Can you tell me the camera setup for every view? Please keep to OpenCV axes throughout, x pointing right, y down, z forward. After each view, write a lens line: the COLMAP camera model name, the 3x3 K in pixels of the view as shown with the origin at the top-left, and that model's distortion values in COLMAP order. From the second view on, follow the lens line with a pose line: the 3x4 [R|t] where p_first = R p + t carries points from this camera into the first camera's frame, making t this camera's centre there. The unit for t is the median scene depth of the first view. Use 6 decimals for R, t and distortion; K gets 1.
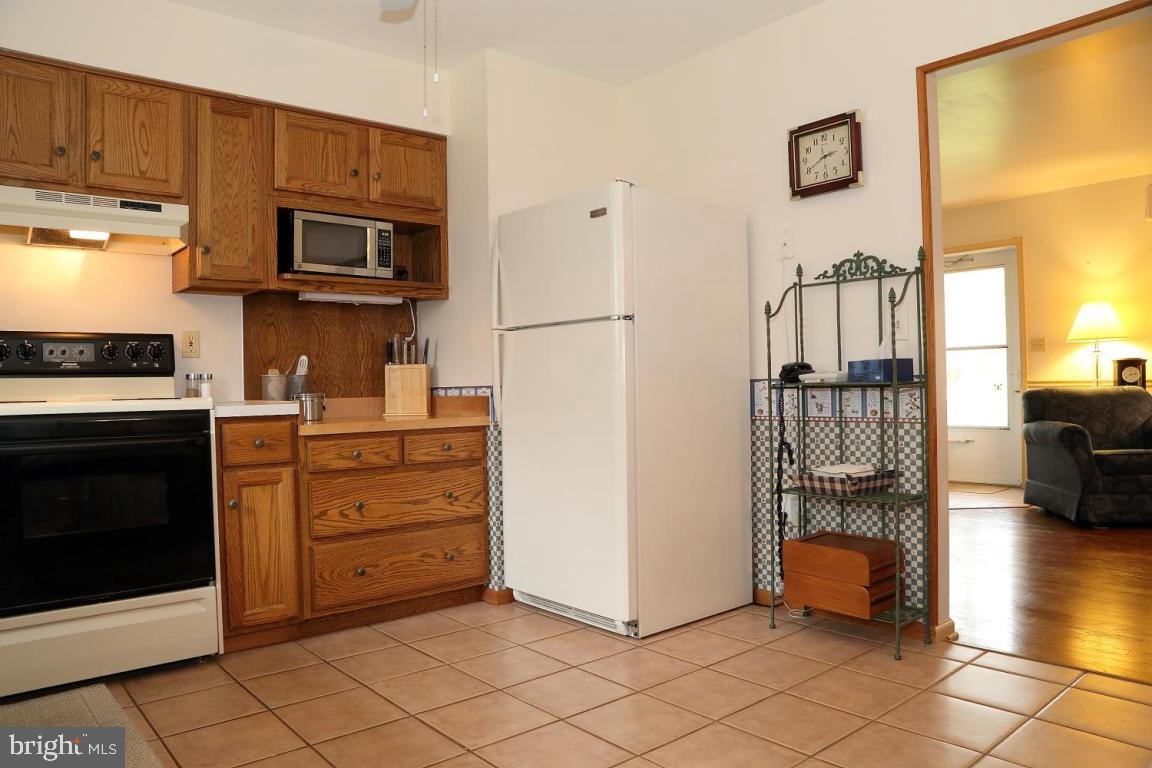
lens RADIAL K [[800.6, 0, 572.3], [0, 800.6, 383.6], [0, 0, 1]] dist [-0.113806, 0.061337]
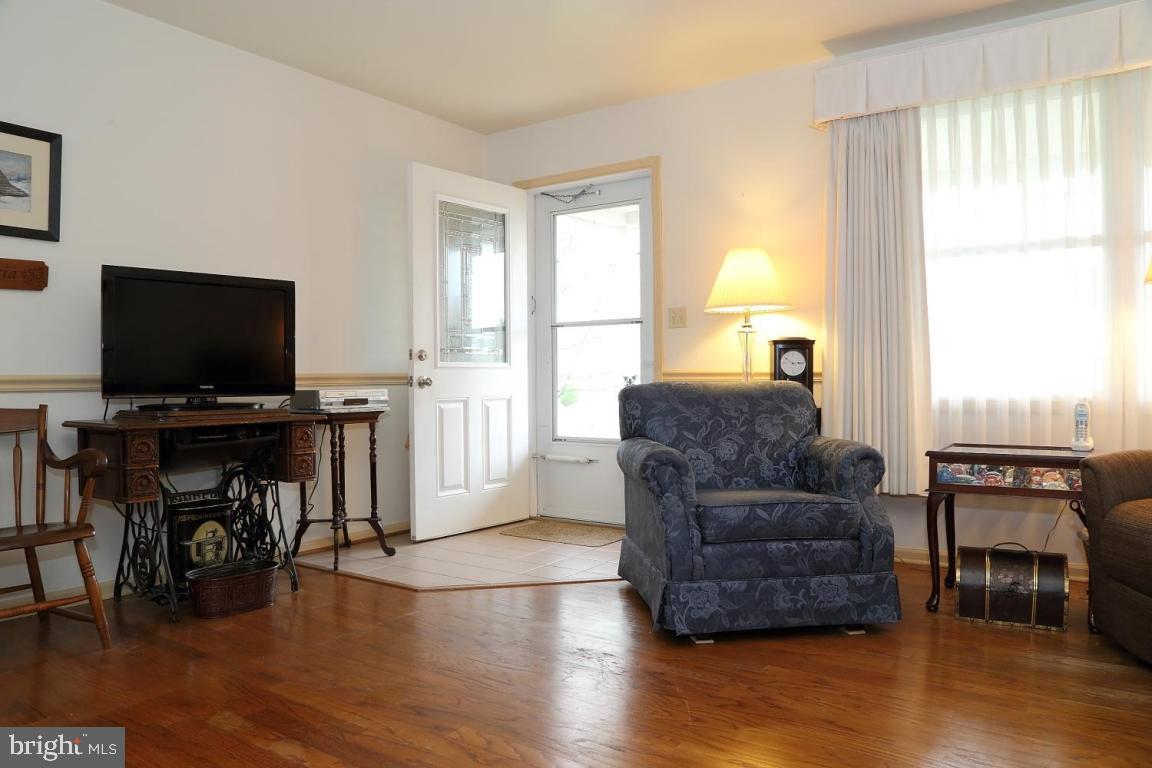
lens RADIAL K [[800.6, 0, 577.2], [0, 800.6, 384.3], [0, 0, 1]] dist [-0.113806, 0.061337]
pose [[0.964017, 0.011608, 0.265587, 0.640417], [-0.013017, 0.999909, 0.003544, 0.009671], [-0.265521, -0.006874, 0.964080, 0.688198]]
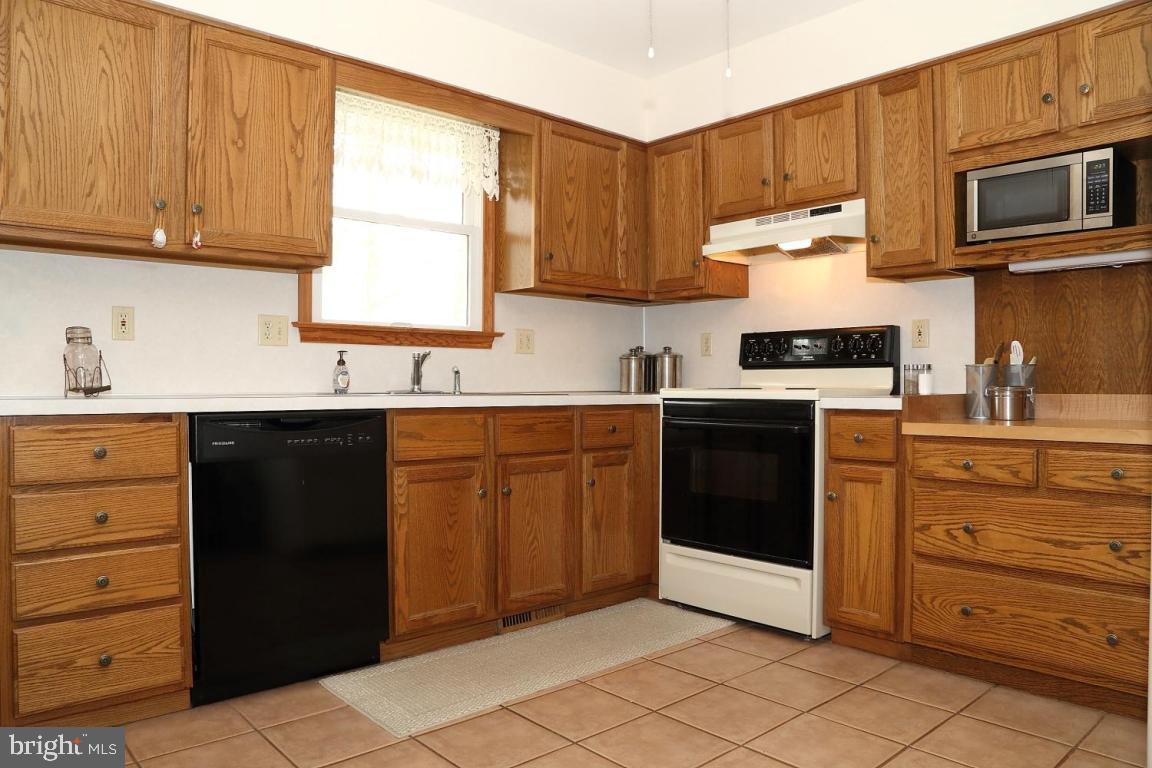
lens RADIAL K [[800.6, 0, 584.1], [0, 800.6, 386.4], [0, 0, 1]] dist [-0.113806, 0.061337]
pose [[0.031279, 0.021240, -0.999285, 0.475616], [0.002436, 0.999770, 0.021327, -0.006989], [0.999508, -0.003101, 0.031220, 0.553571]]
